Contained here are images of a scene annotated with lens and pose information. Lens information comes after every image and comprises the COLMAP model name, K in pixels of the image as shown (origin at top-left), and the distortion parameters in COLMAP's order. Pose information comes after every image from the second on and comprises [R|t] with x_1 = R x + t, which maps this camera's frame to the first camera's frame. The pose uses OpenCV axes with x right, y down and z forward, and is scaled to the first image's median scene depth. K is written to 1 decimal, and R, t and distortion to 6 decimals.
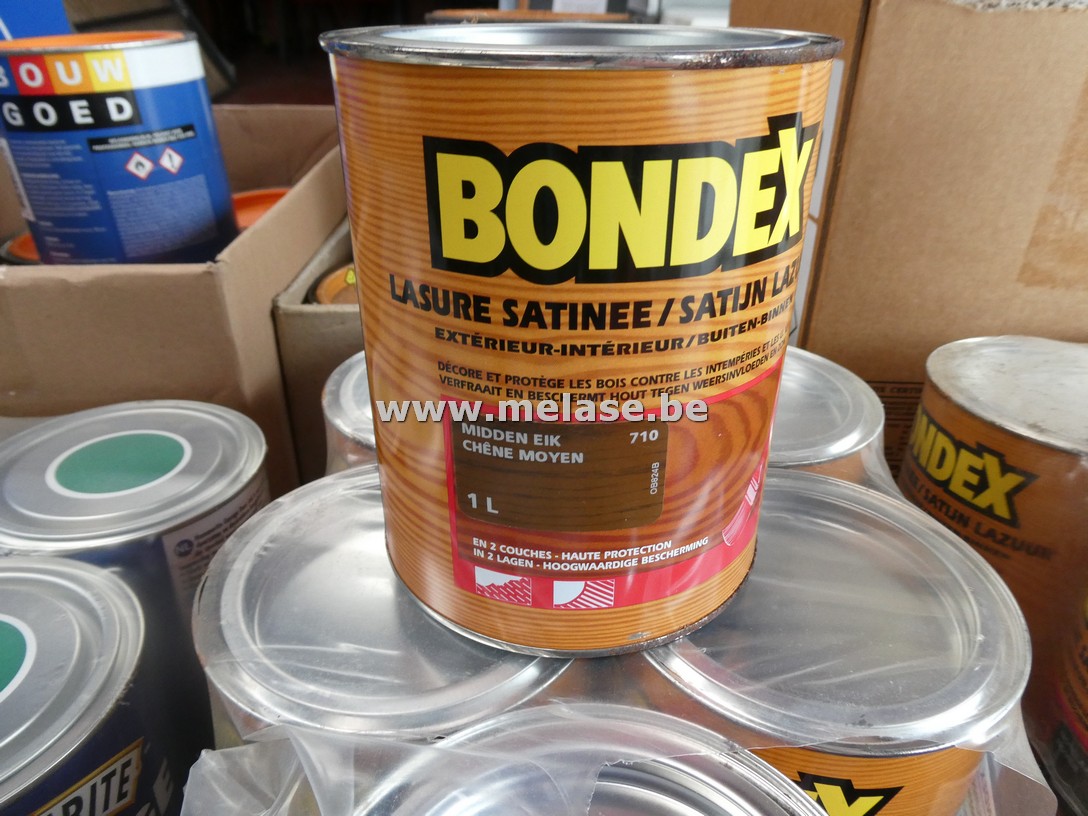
lens RADIAL K [[771.4, 0, 544.0], [0, 771.4, 408.0], [0, 0, 1]] dist [-0.000840, -0.000644]
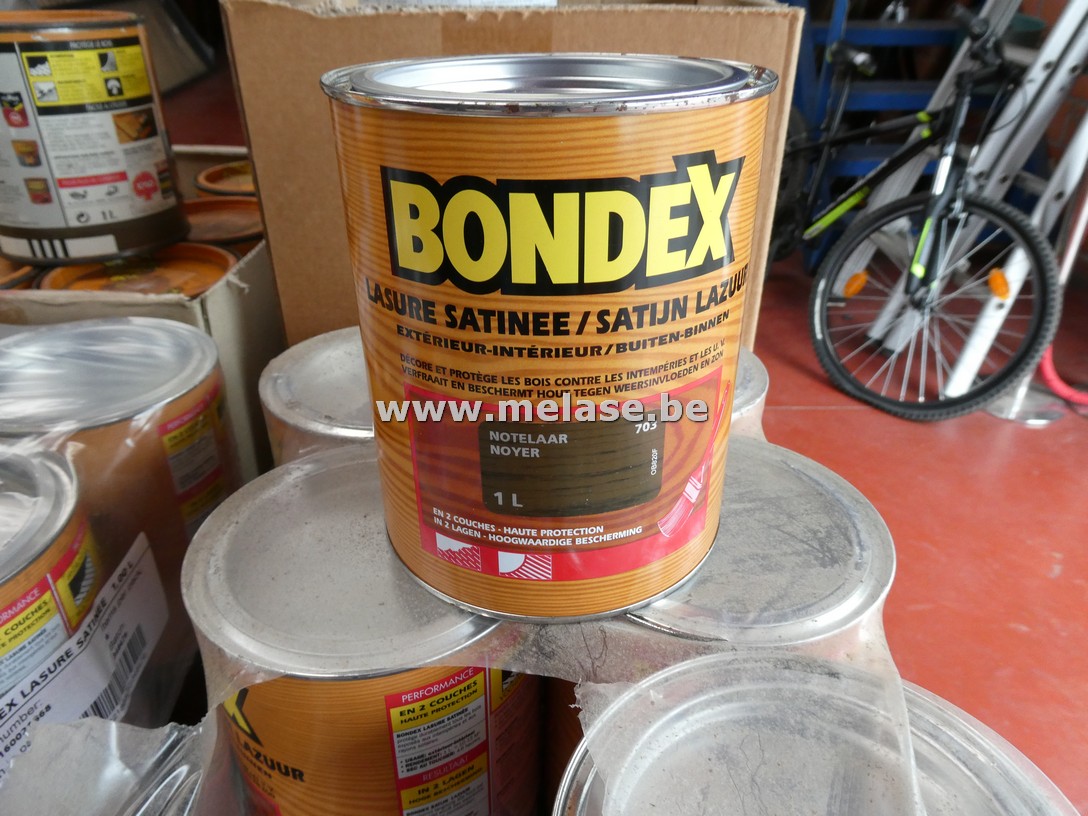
lens RADIAL K [[771.4, 0, 544.0], [0, 771.4, 408.0], [0, 0, 1]] dist [-0.000840, -0.000644]
pose [[0.985968, 0.070976, -0.151097, 0.279479], [-0.069017, 0.997450, 0.018173, -0.015180], [0.152001, -0.007490, 0.988352, -0.137416]]
